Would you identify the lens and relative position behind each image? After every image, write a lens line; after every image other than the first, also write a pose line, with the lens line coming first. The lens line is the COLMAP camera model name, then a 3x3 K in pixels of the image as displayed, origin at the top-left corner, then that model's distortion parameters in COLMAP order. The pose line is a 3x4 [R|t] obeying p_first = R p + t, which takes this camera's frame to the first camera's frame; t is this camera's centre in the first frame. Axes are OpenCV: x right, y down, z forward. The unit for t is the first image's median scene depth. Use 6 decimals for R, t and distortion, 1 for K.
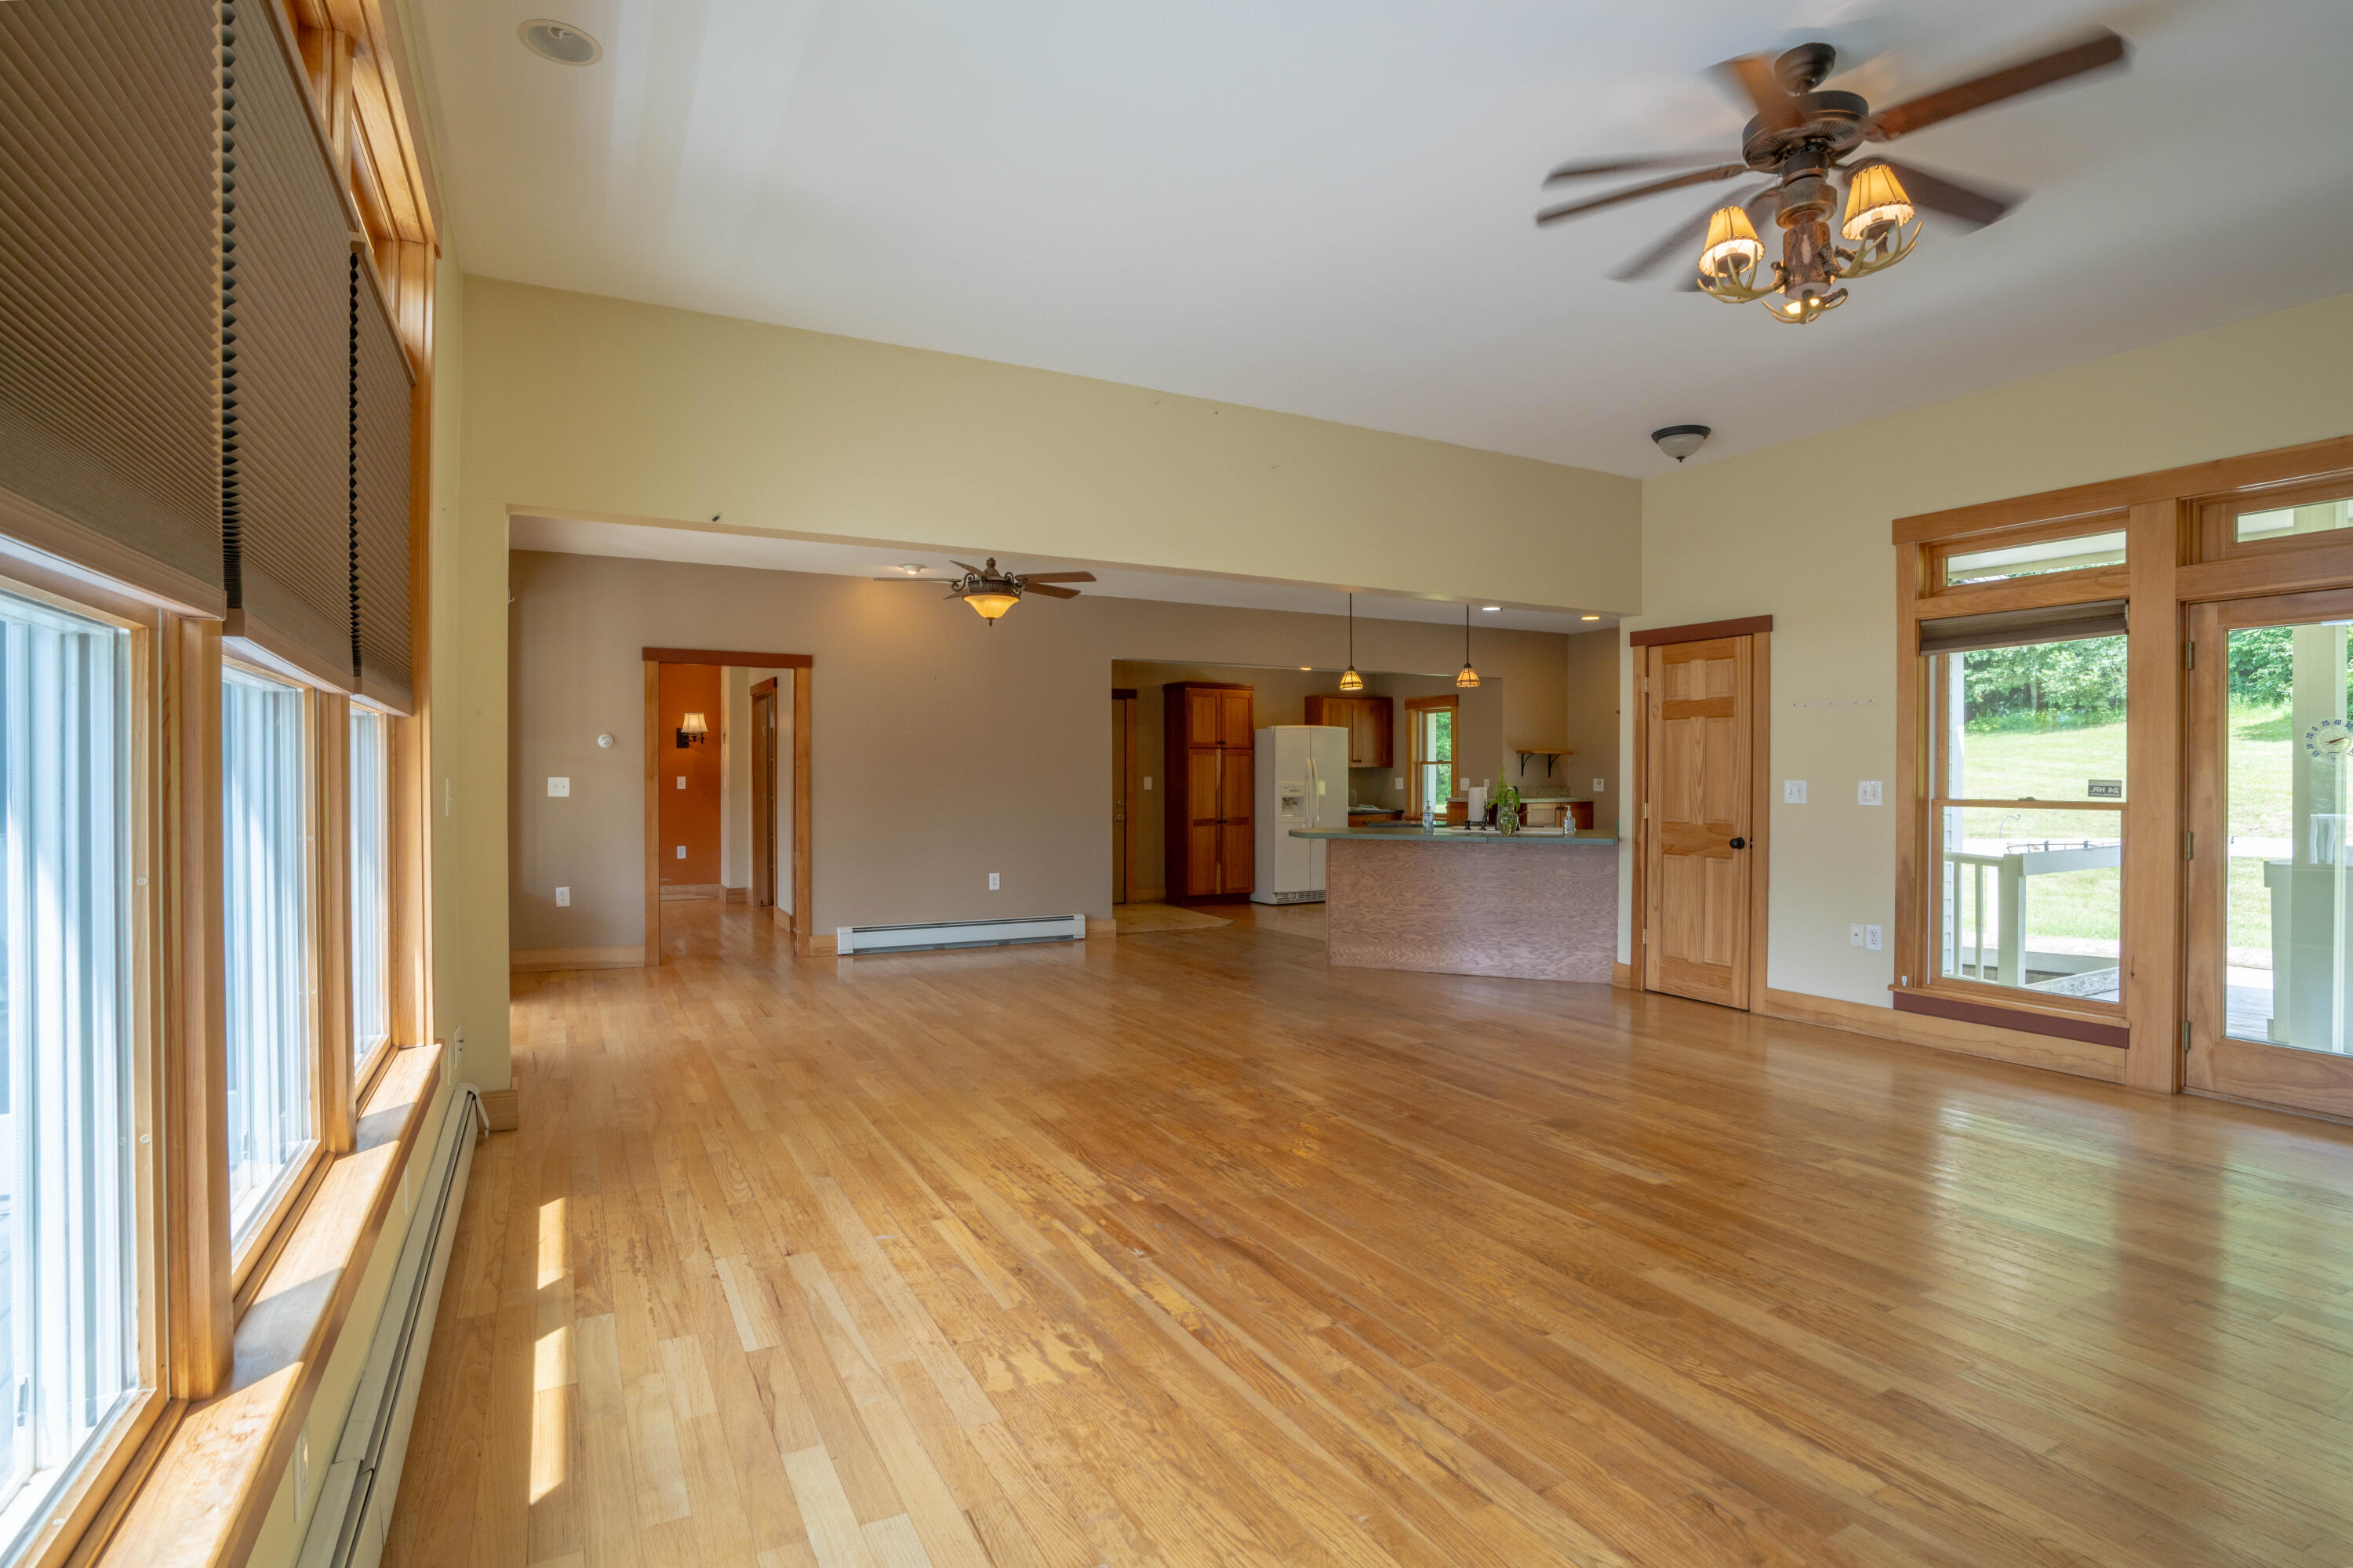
lens RADIAL K [[1169.8, 0, 1181.9], [0, 1169.8, 777.2], [0, 0, 1]] dist [-0.052592, 0.022452]
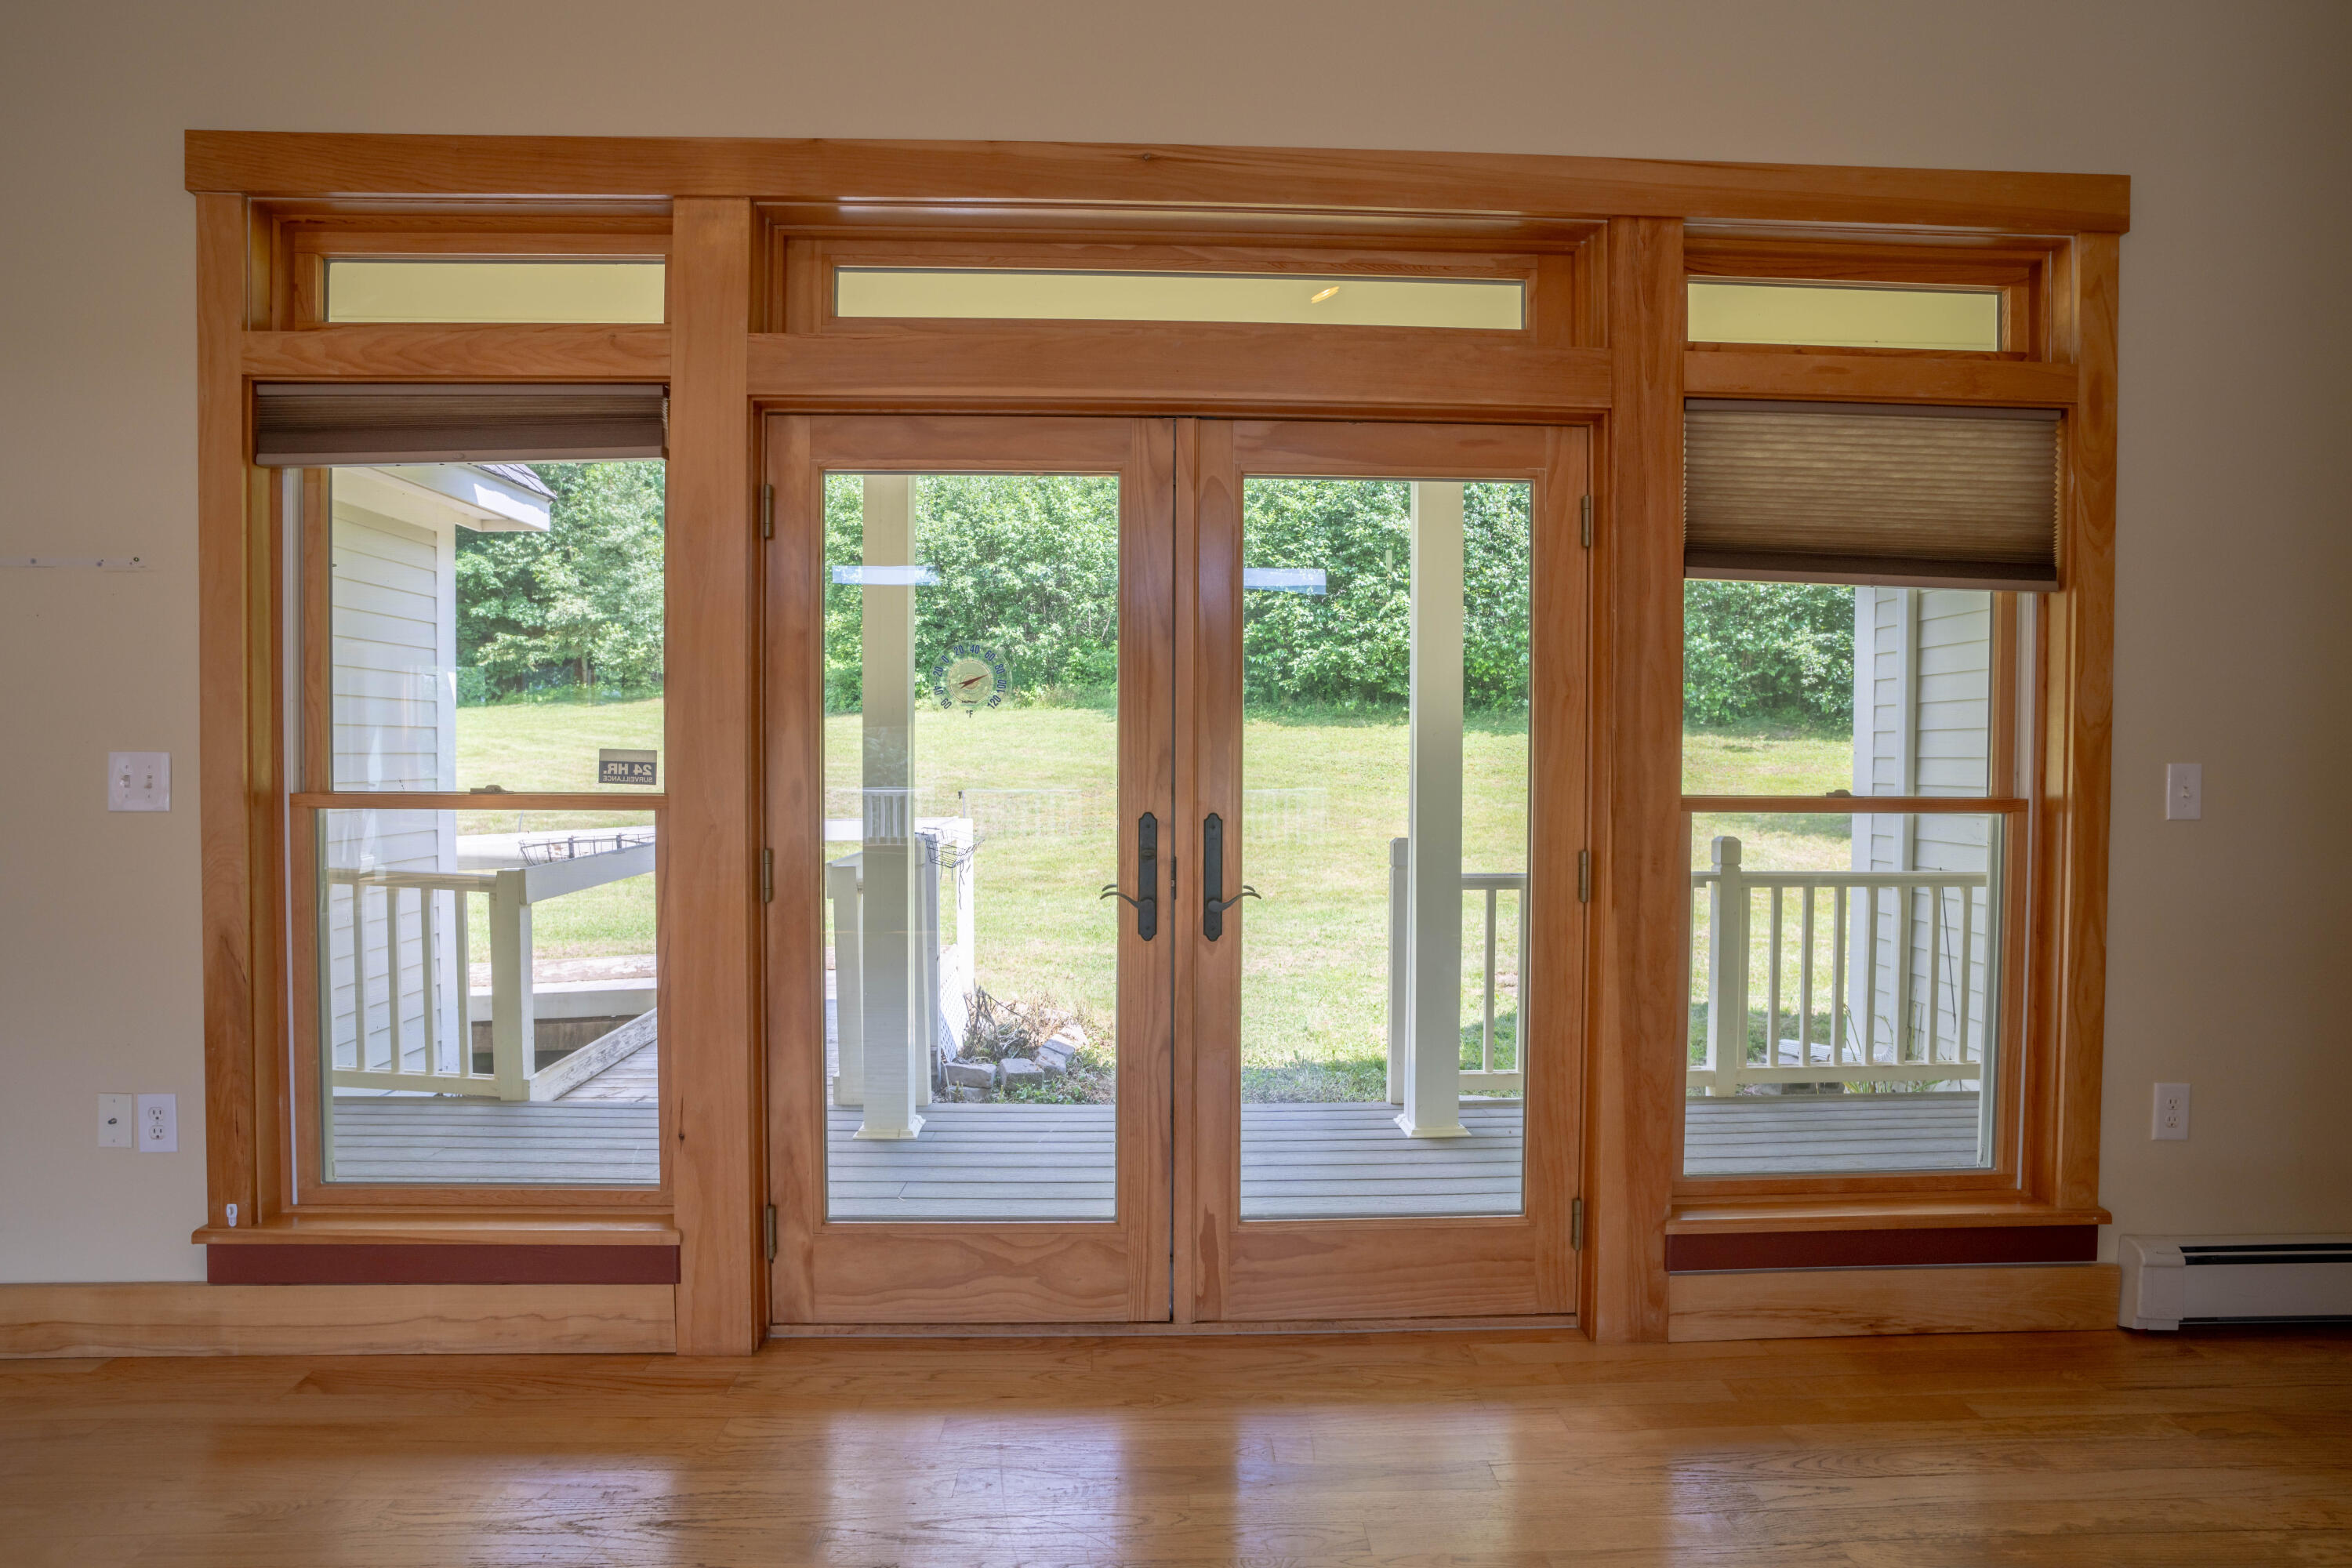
lens RADIAL K [[1169.3, 0, 1180.0], [0, 1169.3, 782.8], [0, 0, 1]] dist [-0.052592, 0.022452]
pose [[0.444645, -0.023305, 0.895403, 0.471657], [-0.002340, 0.999628, 0.027179, 0.002577], [-0.895704, -0.014180, 0.444425, 0.568575]]
